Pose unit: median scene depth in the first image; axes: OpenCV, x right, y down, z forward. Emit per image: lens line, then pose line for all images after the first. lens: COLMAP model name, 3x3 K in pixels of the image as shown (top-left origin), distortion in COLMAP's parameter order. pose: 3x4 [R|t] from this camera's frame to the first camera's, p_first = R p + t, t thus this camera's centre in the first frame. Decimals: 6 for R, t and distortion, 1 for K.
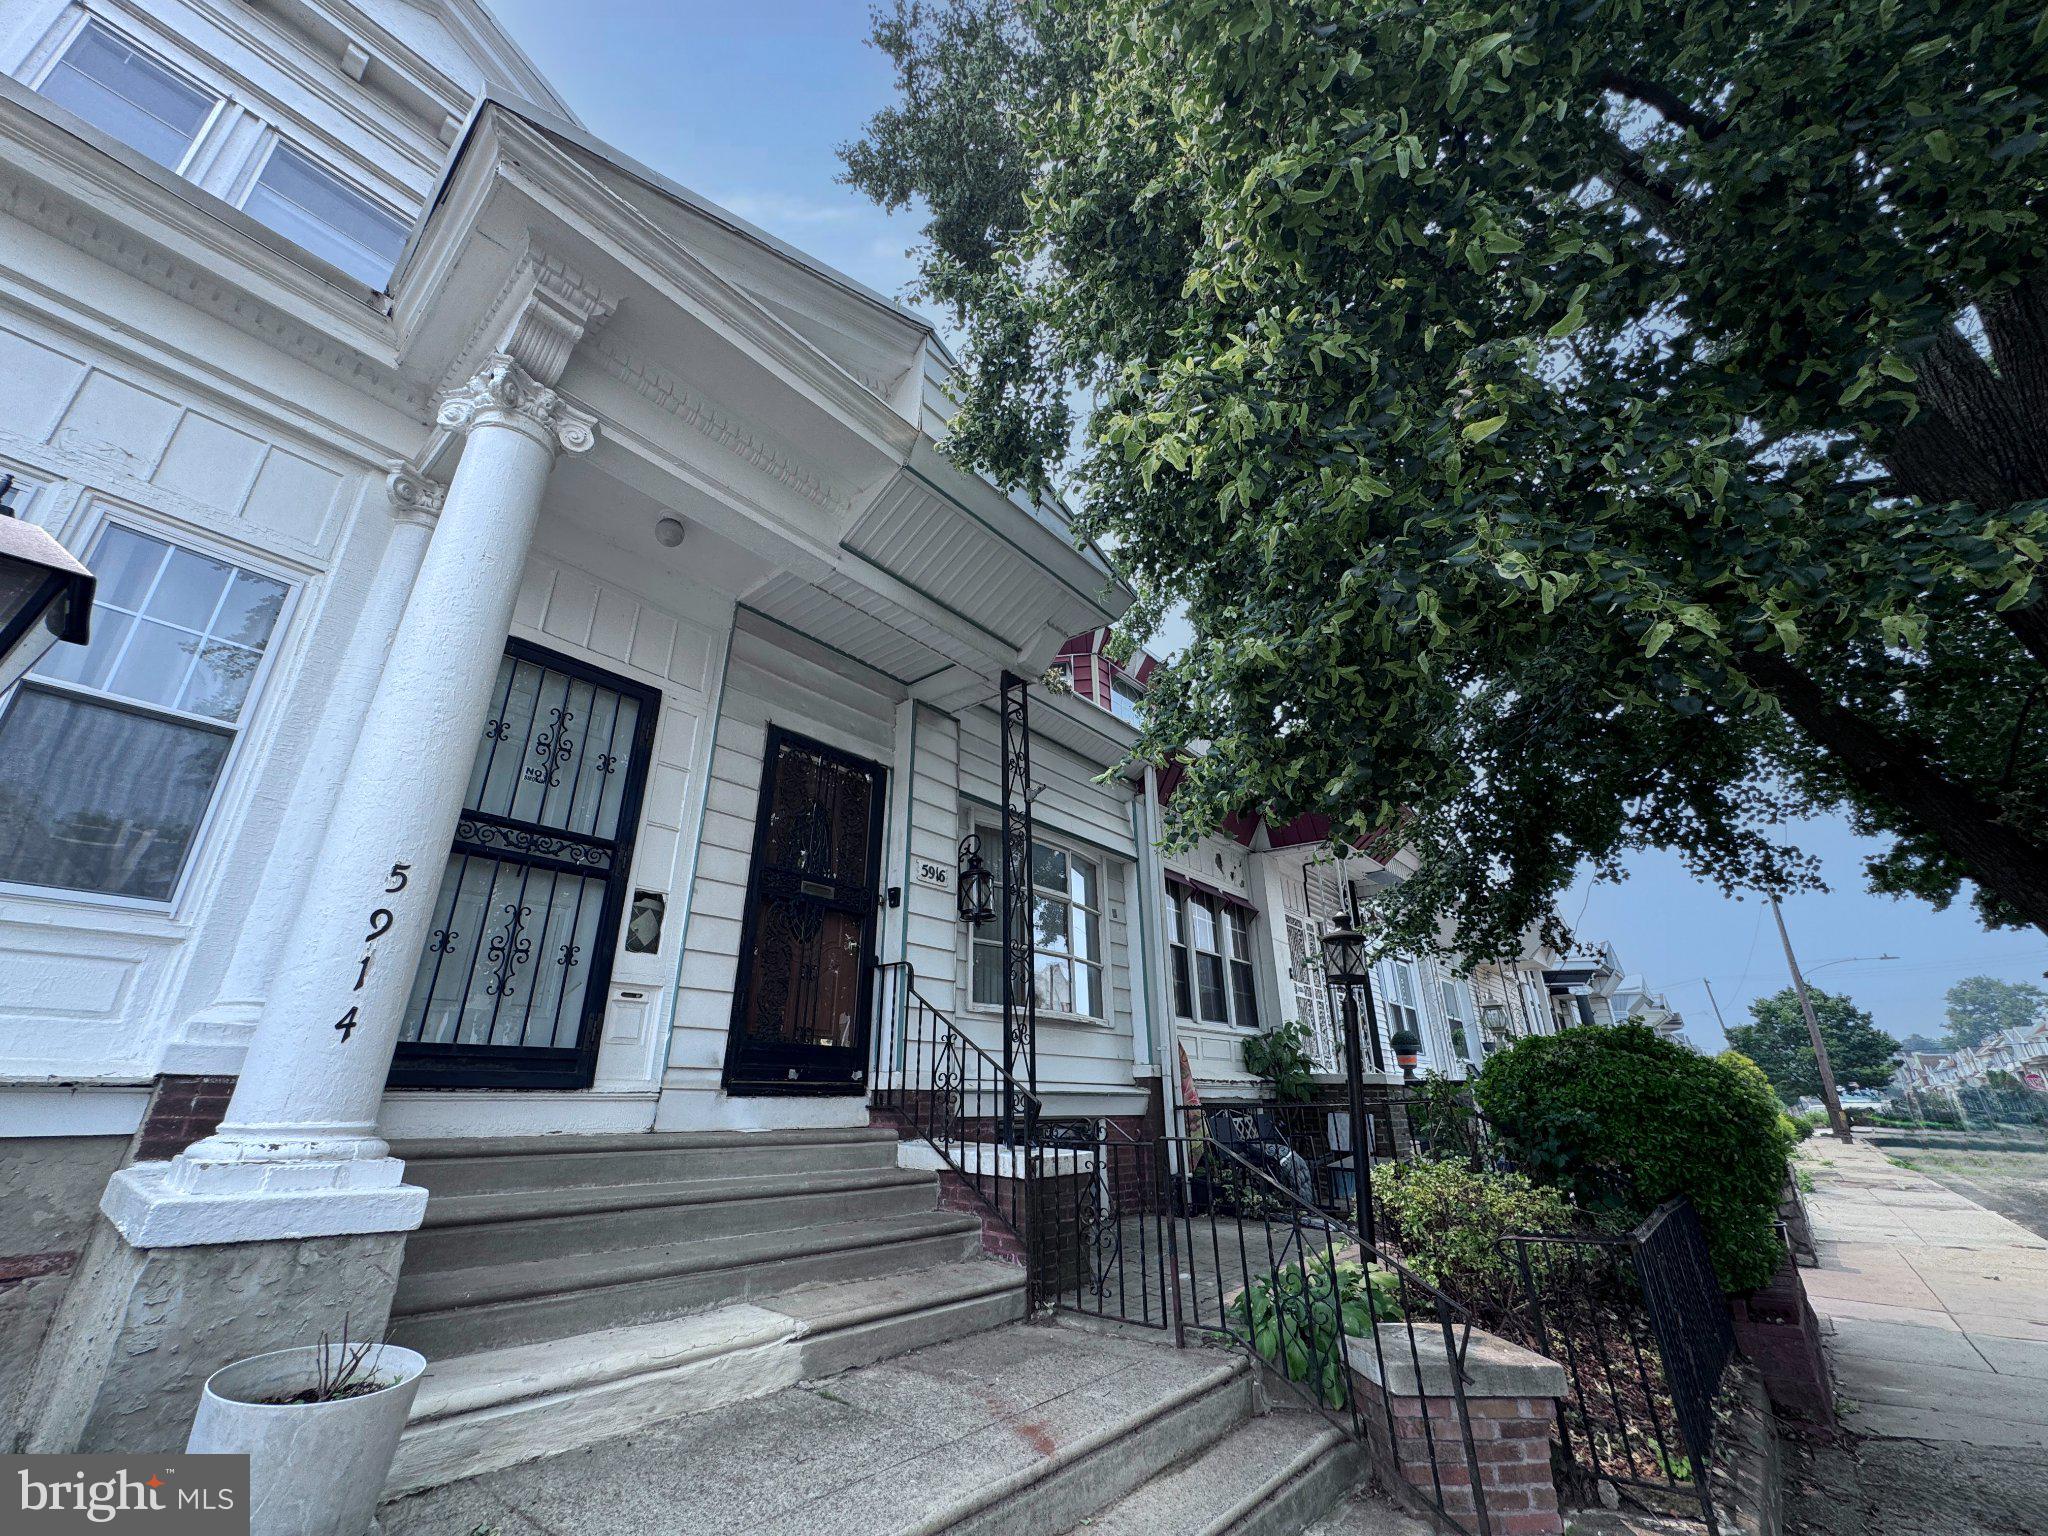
lens RADIAL K [[814.7, 0, 1011.2], [0, 814.7, 769.5], [0, 0, 1]] dist [-0.005891, -0.000883]
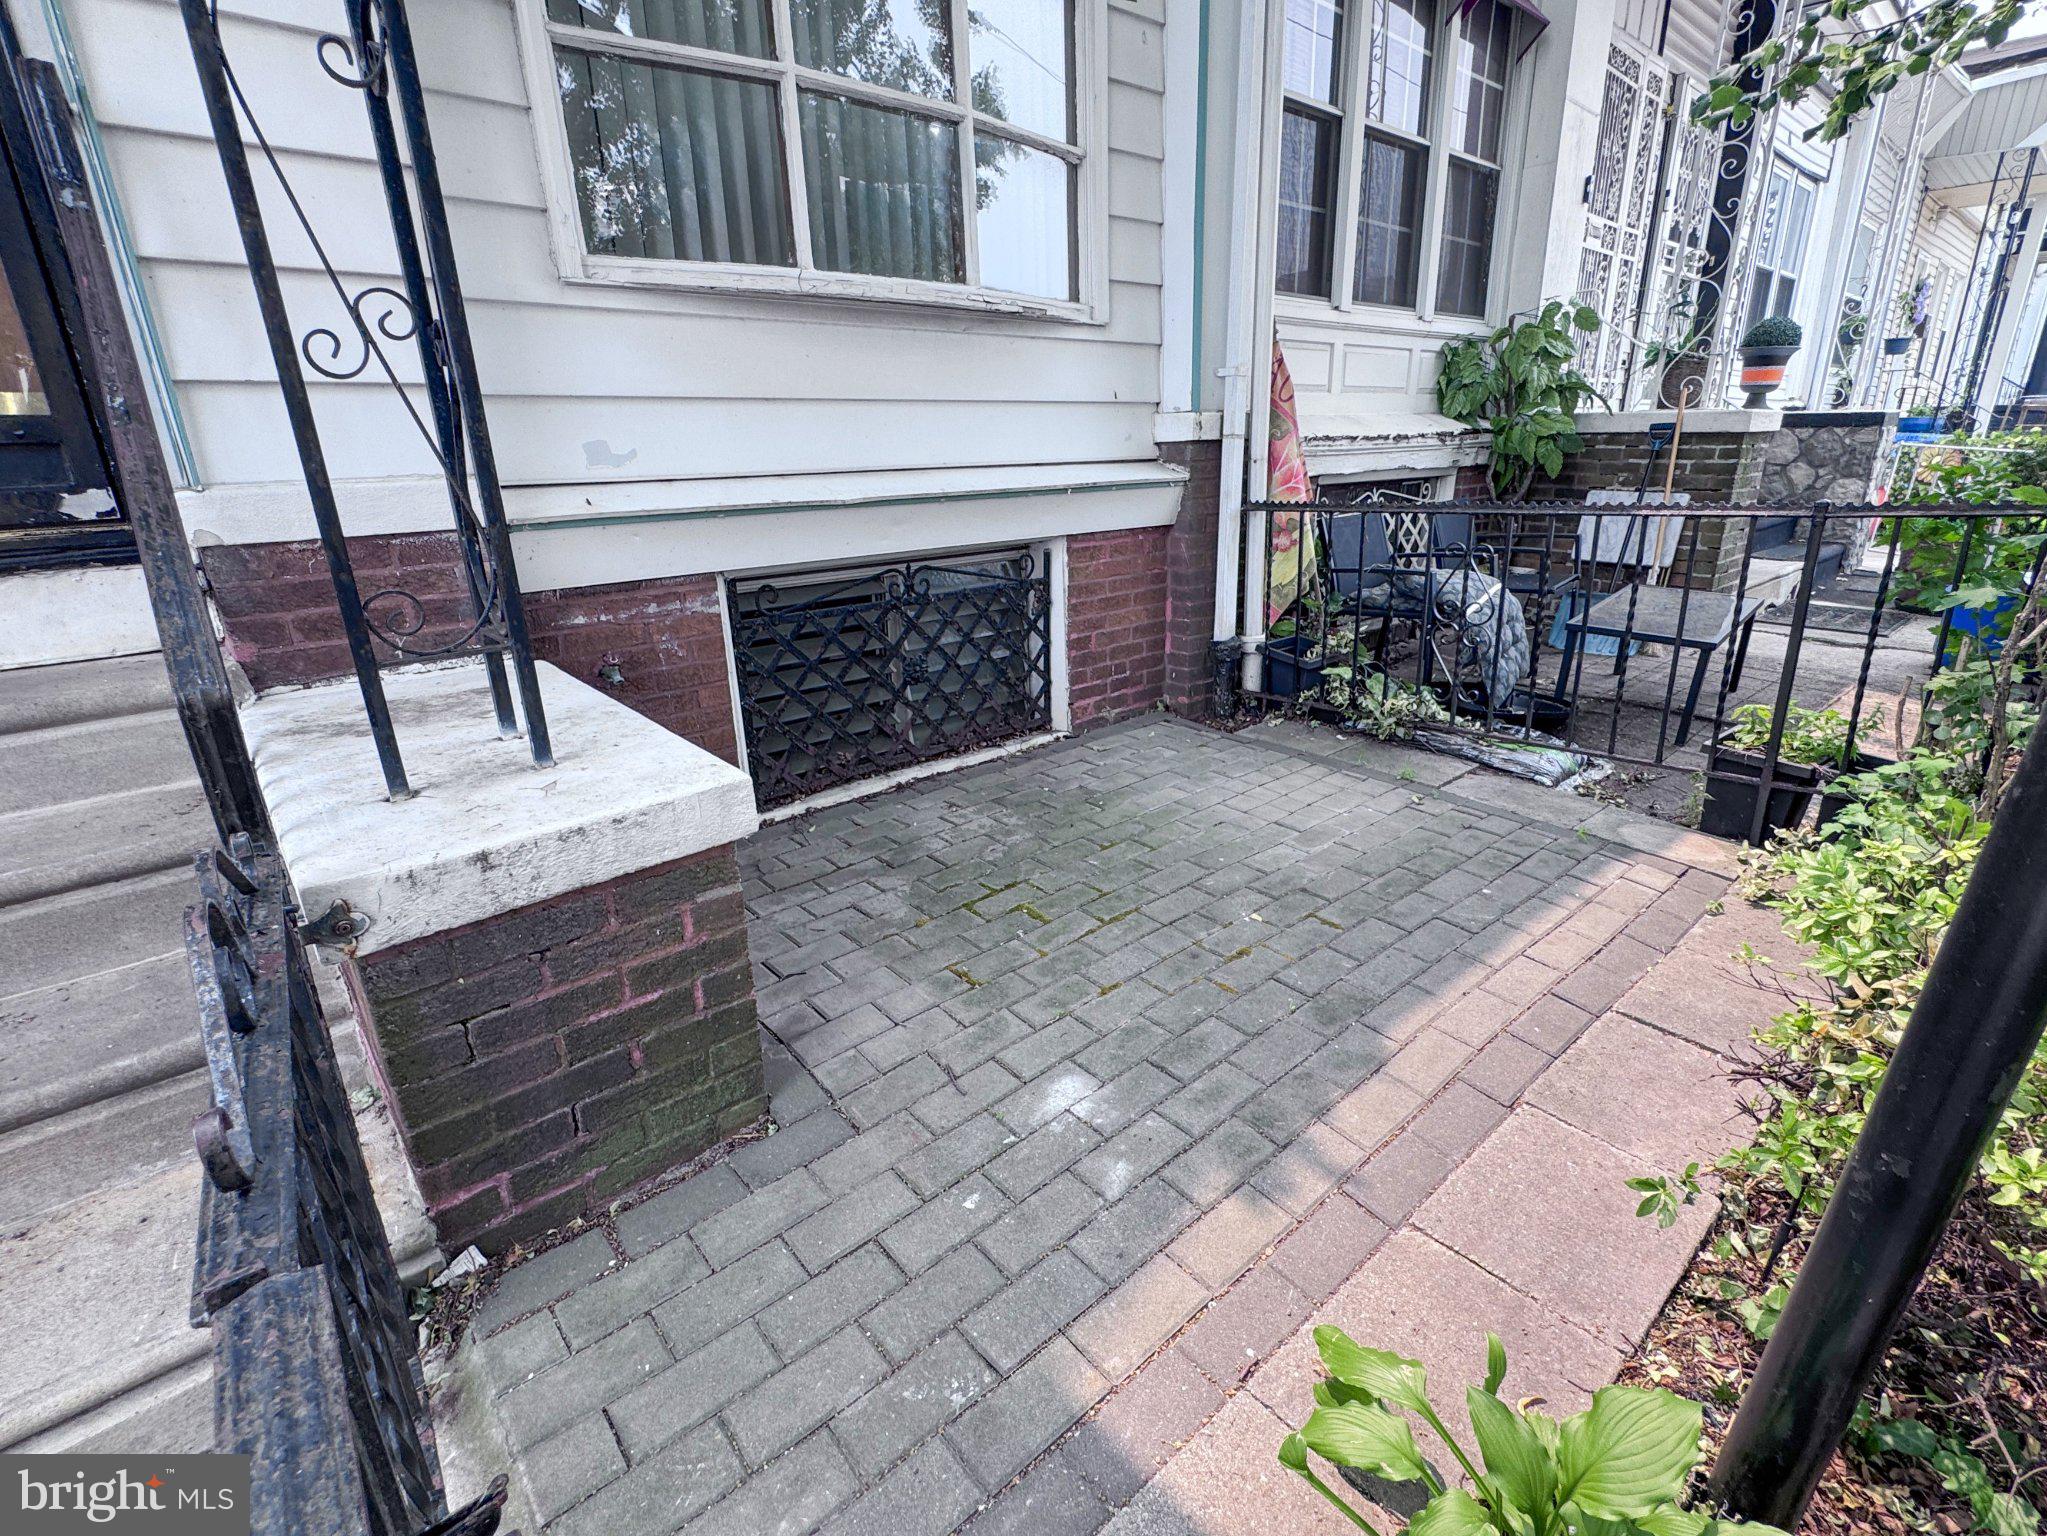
lens RADIAL K [[950.5, 0, 1011.6], [0, 950.5, 768.7], [0, 0, 1]] dist [-0.003332, -0.000478]
pose [[0.989152, 0.015377, -0.146089, 0.226245], [0.084138, 0.755904, 0.649253, 0.258243], [0.120413, -0.654502, 0.746410, 0.738460]]
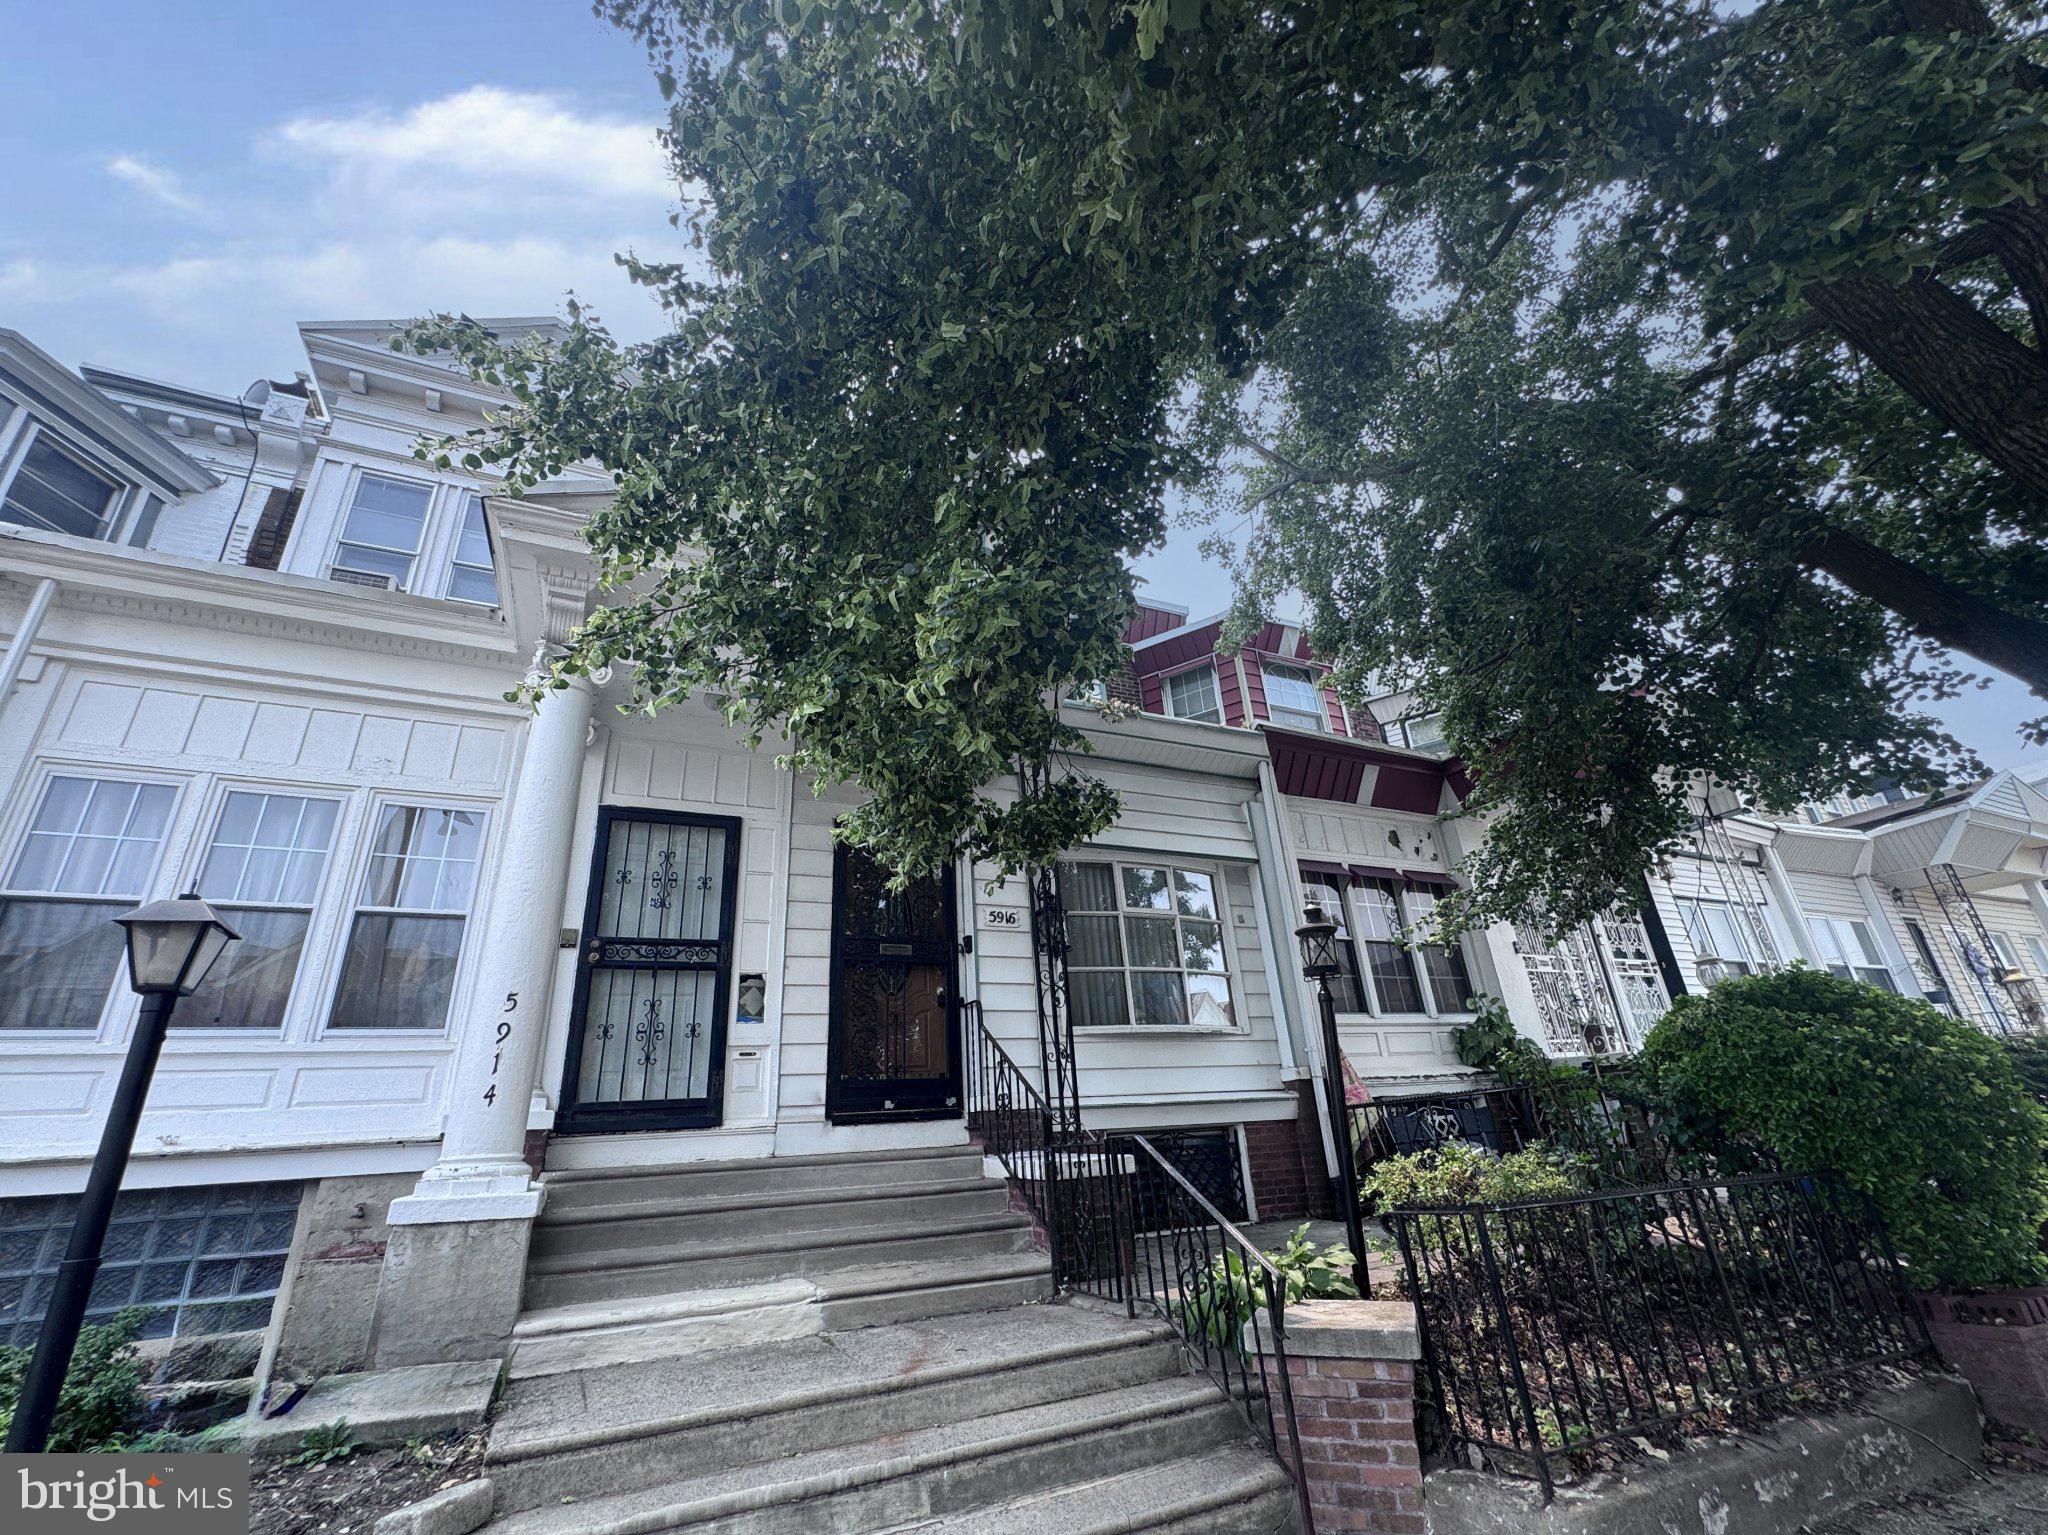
lens RADIAL K [[860.0, 0, 1013.8], [0, 860.0, 768.8], [0, 0, 1]] dist [-0.008466, 0.000610]
pose [[0.910248, -0.211860, -0.355759, 0.456008], [0.208664, 0.976818, -0.047821, -0.015569], [0.357643, -0.030705, 0.933353, -0.114802]]
